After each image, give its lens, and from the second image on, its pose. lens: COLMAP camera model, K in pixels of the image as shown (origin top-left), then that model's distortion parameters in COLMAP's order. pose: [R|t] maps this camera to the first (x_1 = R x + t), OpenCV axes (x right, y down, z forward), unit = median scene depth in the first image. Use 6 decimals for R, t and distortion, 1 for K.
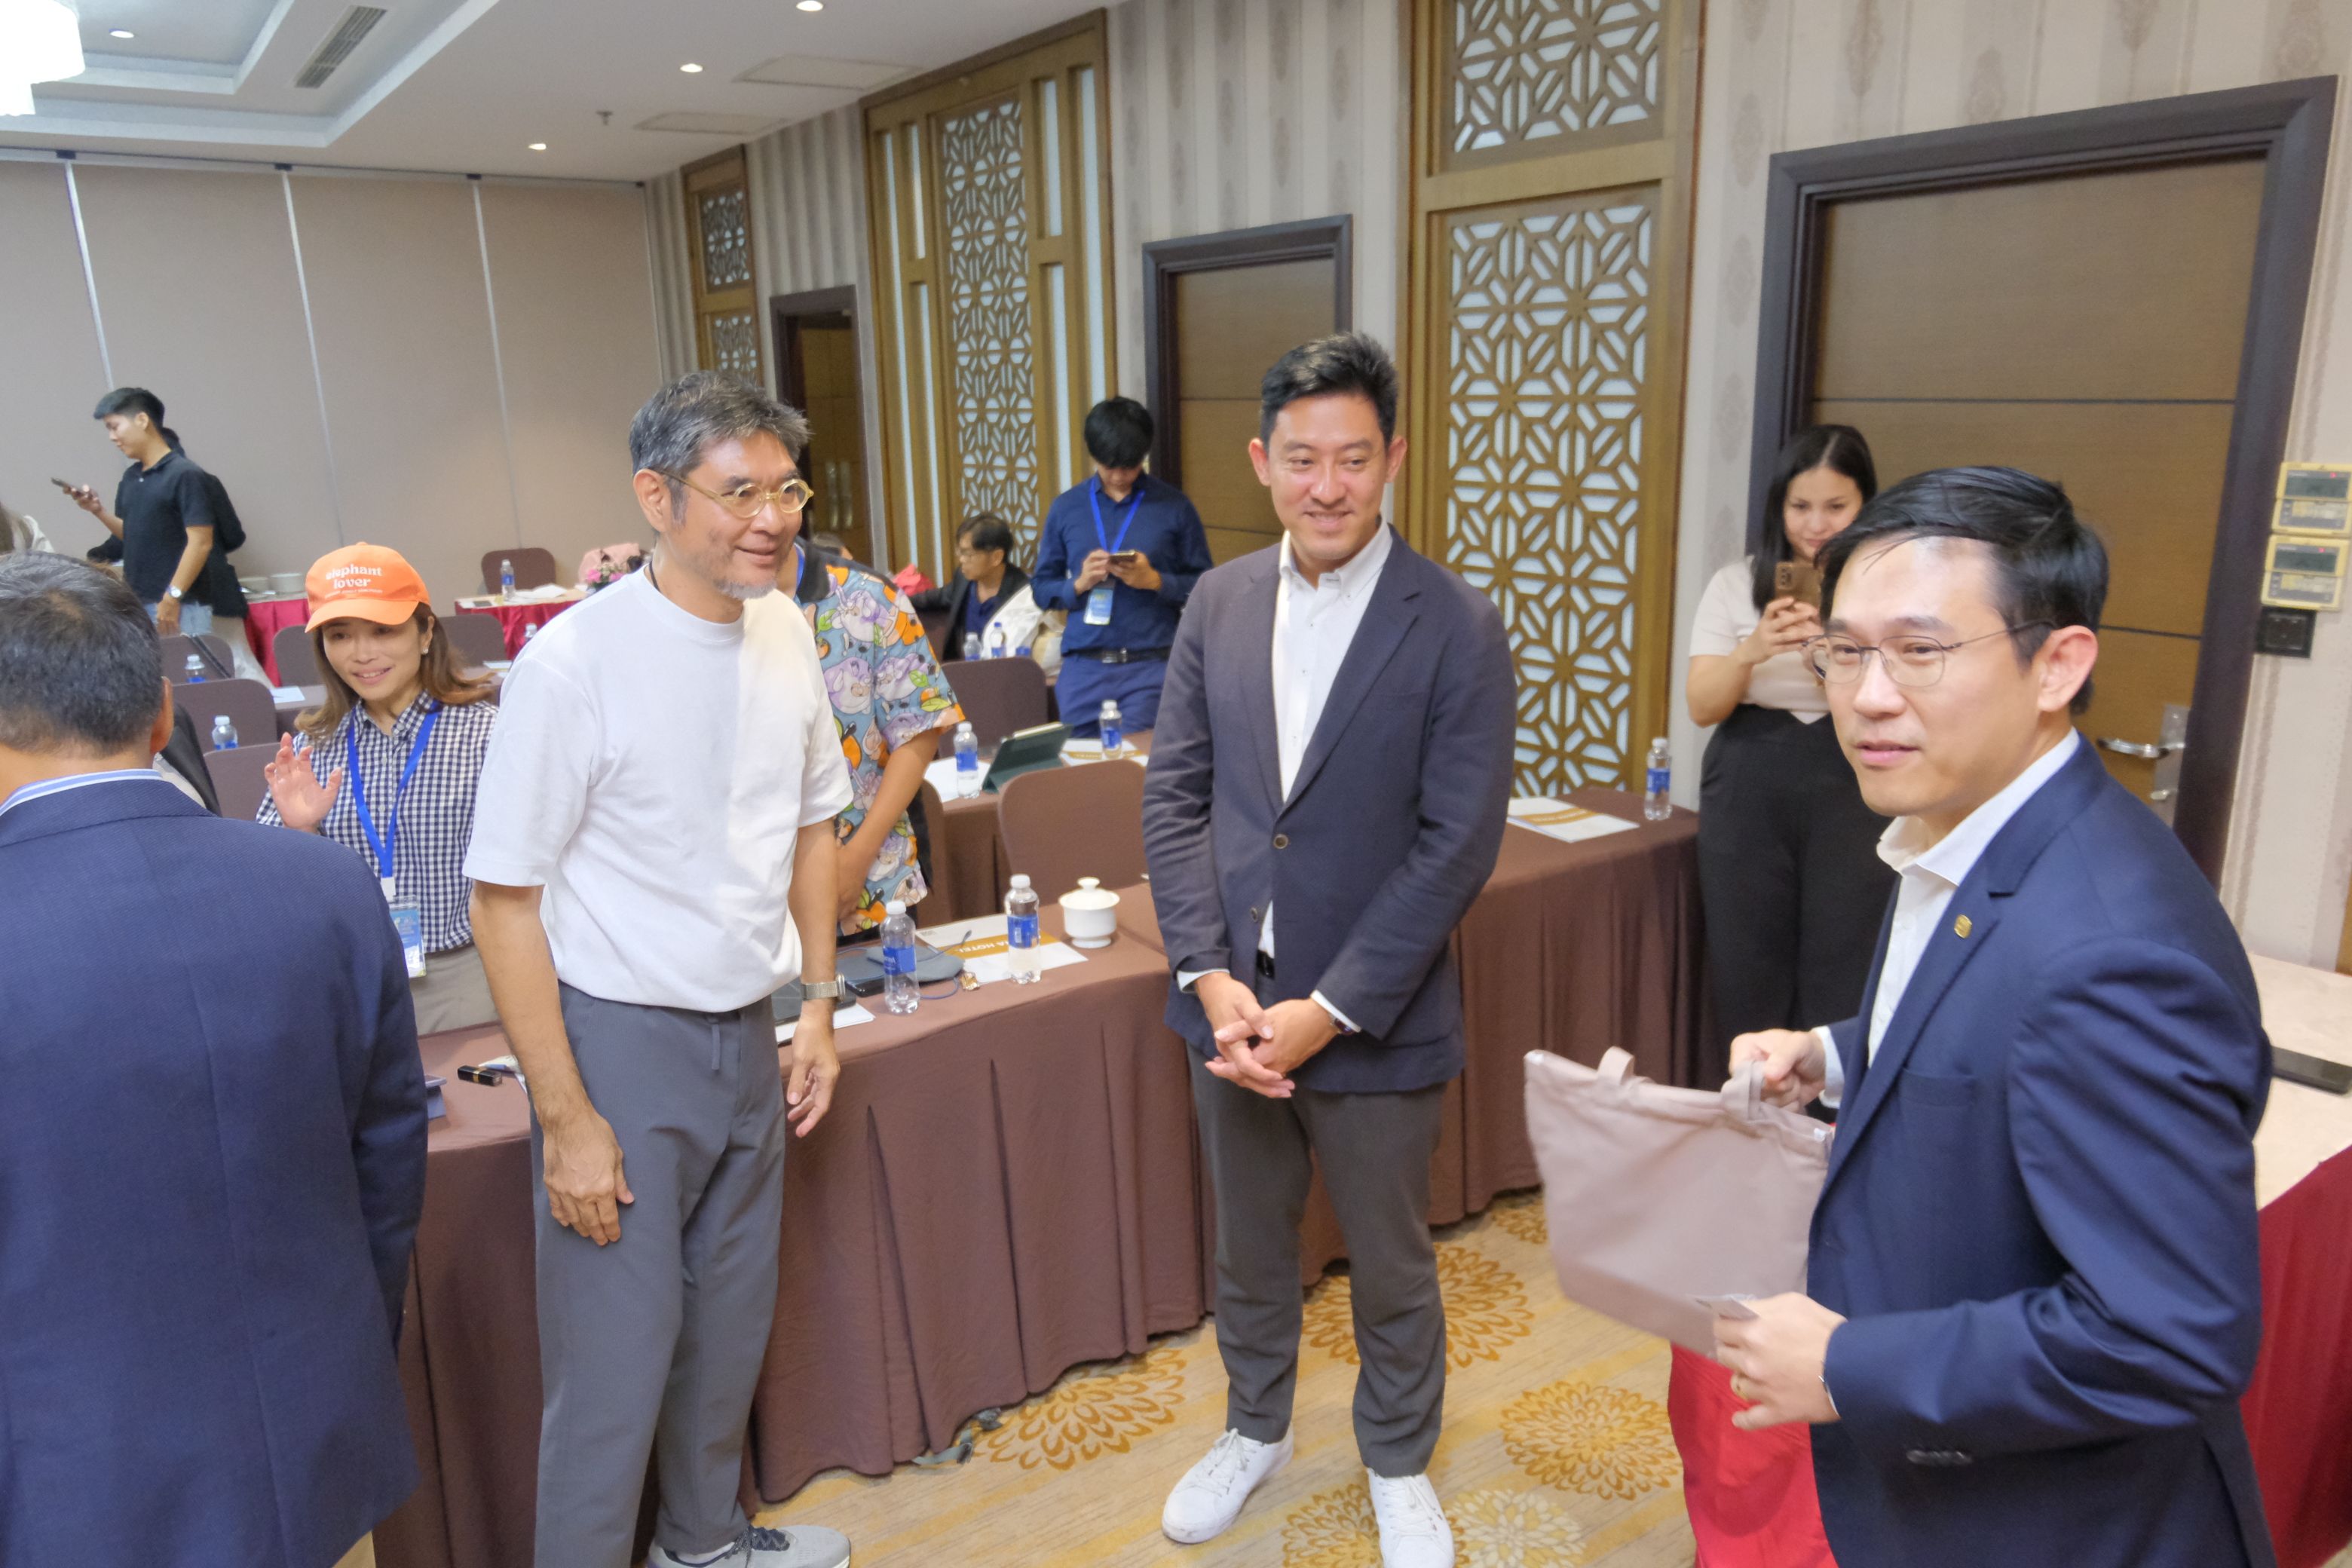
lens RADIAL K [[1621.7, 0, 1220.3], [0, 1621.7, 745.1], [0, 0, 1]] dist [-0.006680, 0.049129]
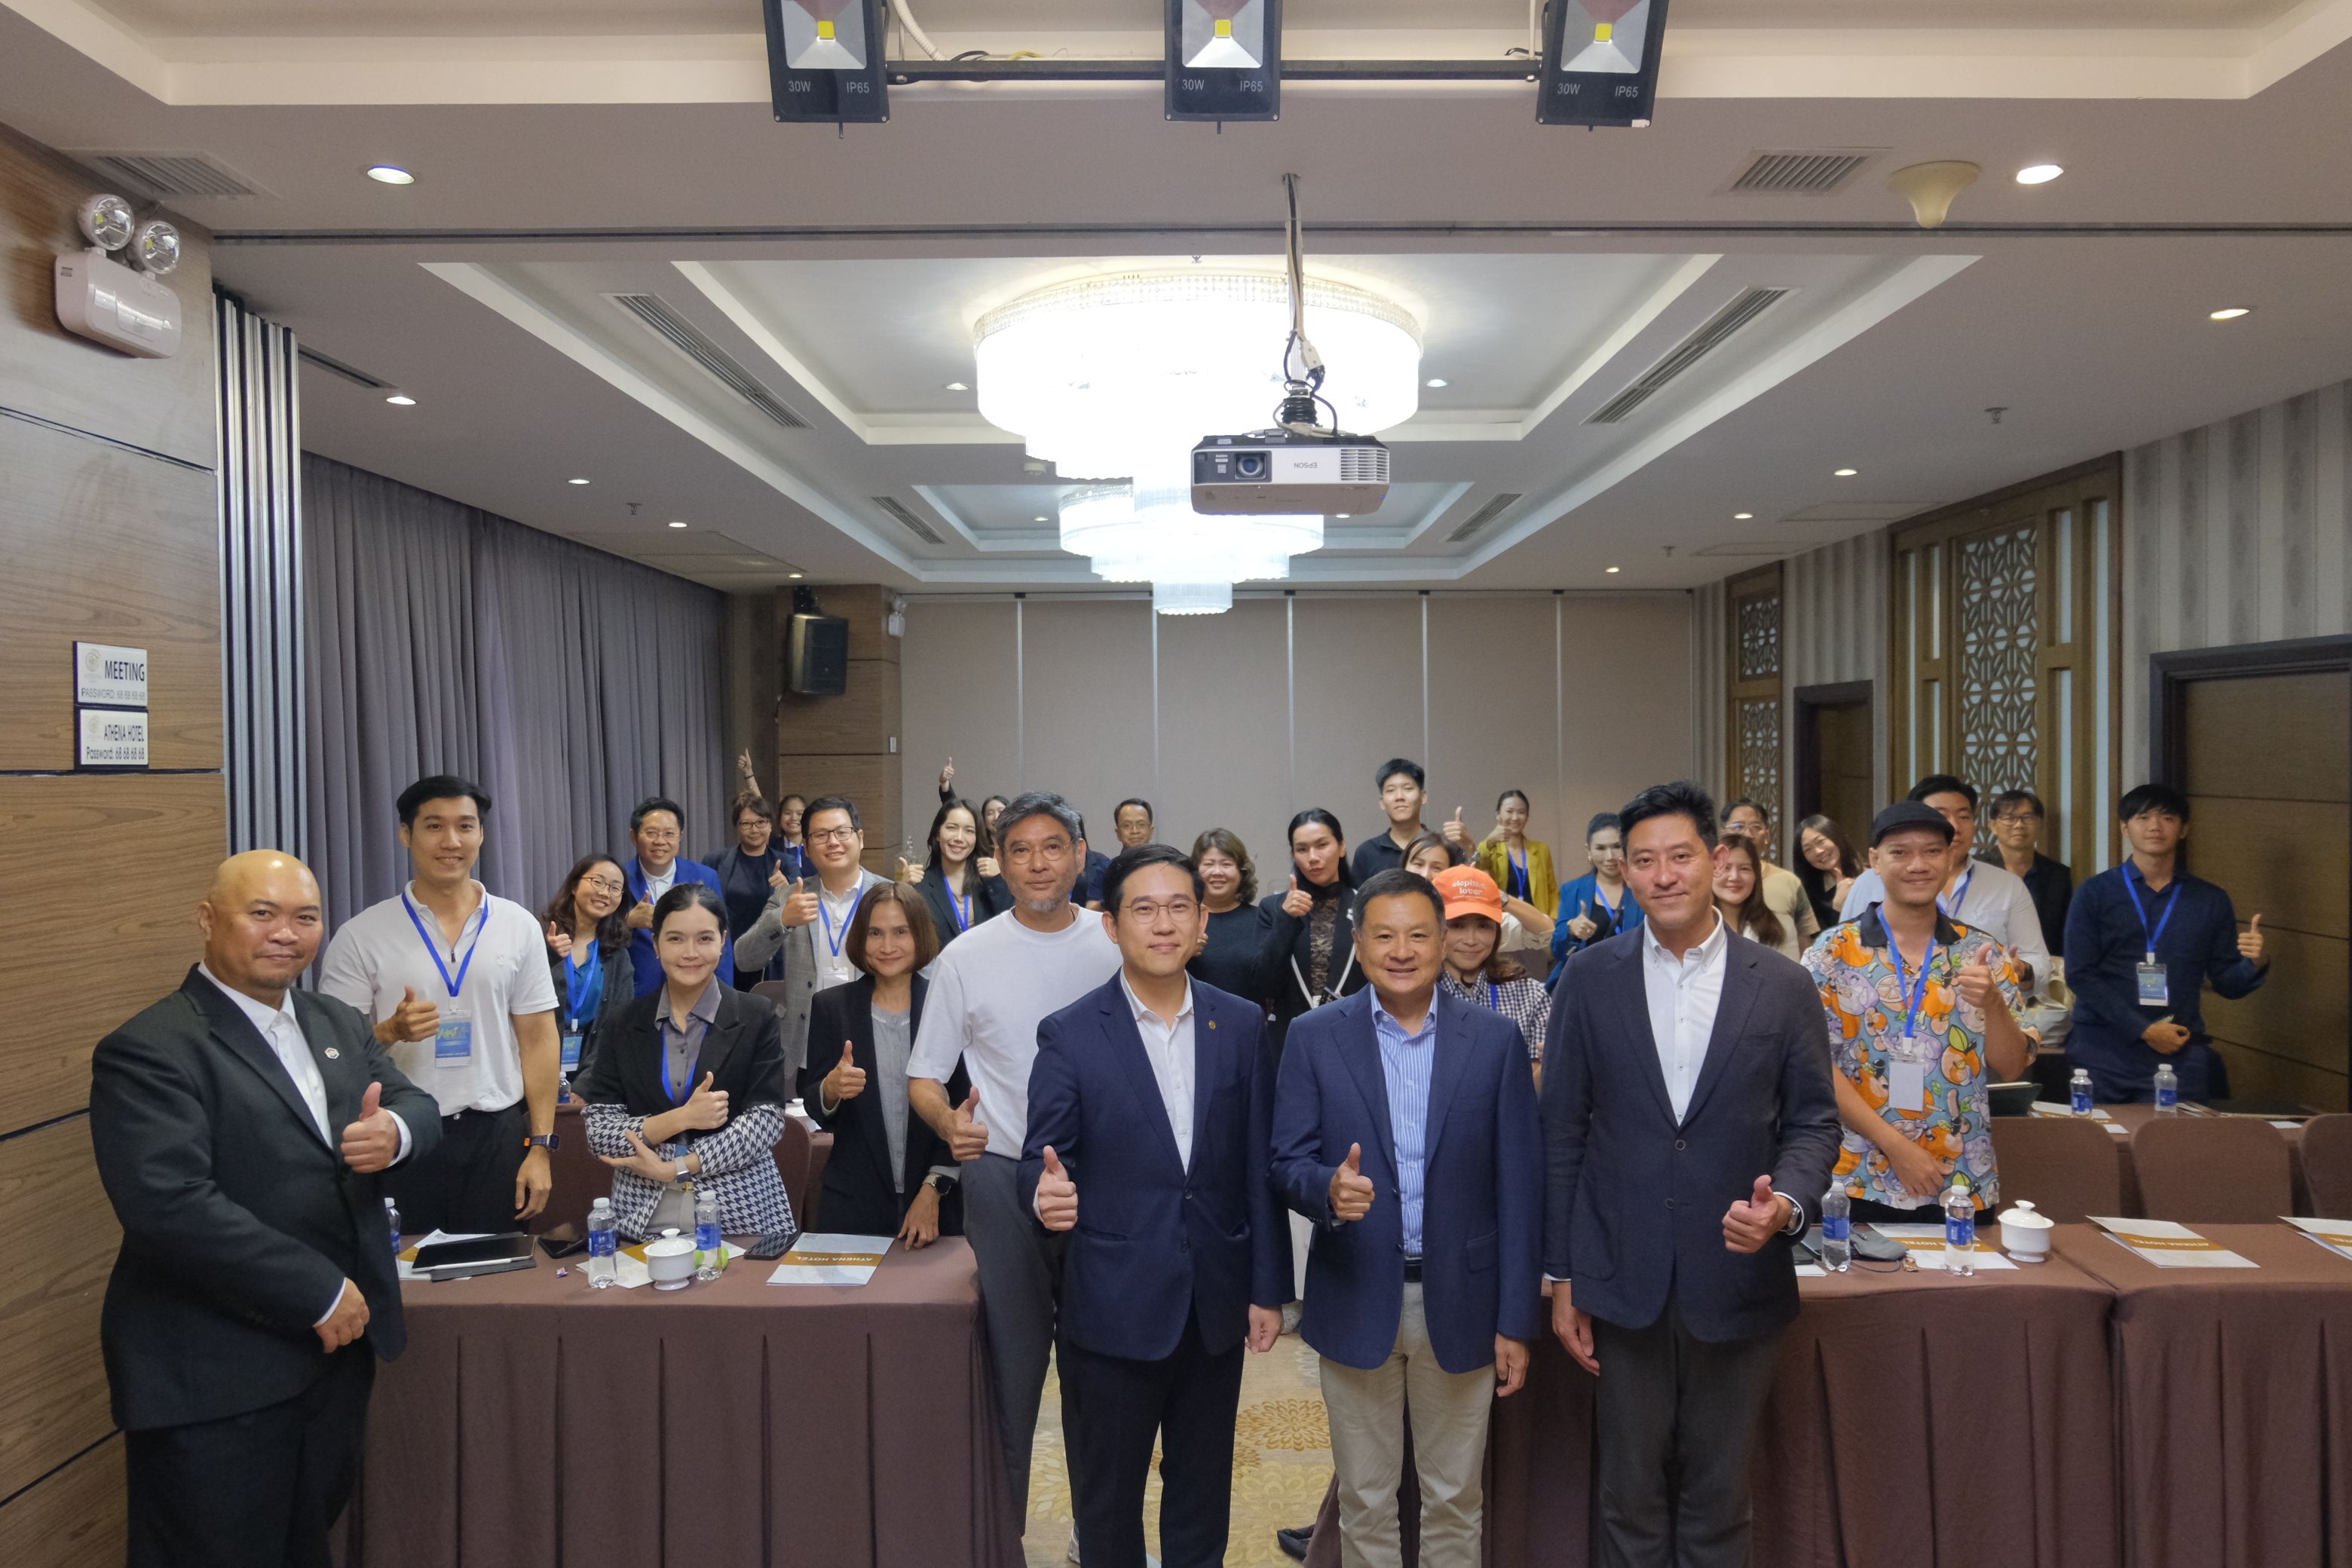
lens RADIAL K [[1621.7, 0, 1220.3], [0, 1621.7, 745.1], [0, 0, 1]] dist [-0.006680, 0.049129]
pose [[0.823164, 0.017871, -0.567522, 0.046754], [-0.141279, 0.974517, -0.174232, 0.021636], [0.549946, 0.223601, 0.804712, -0.161280]]
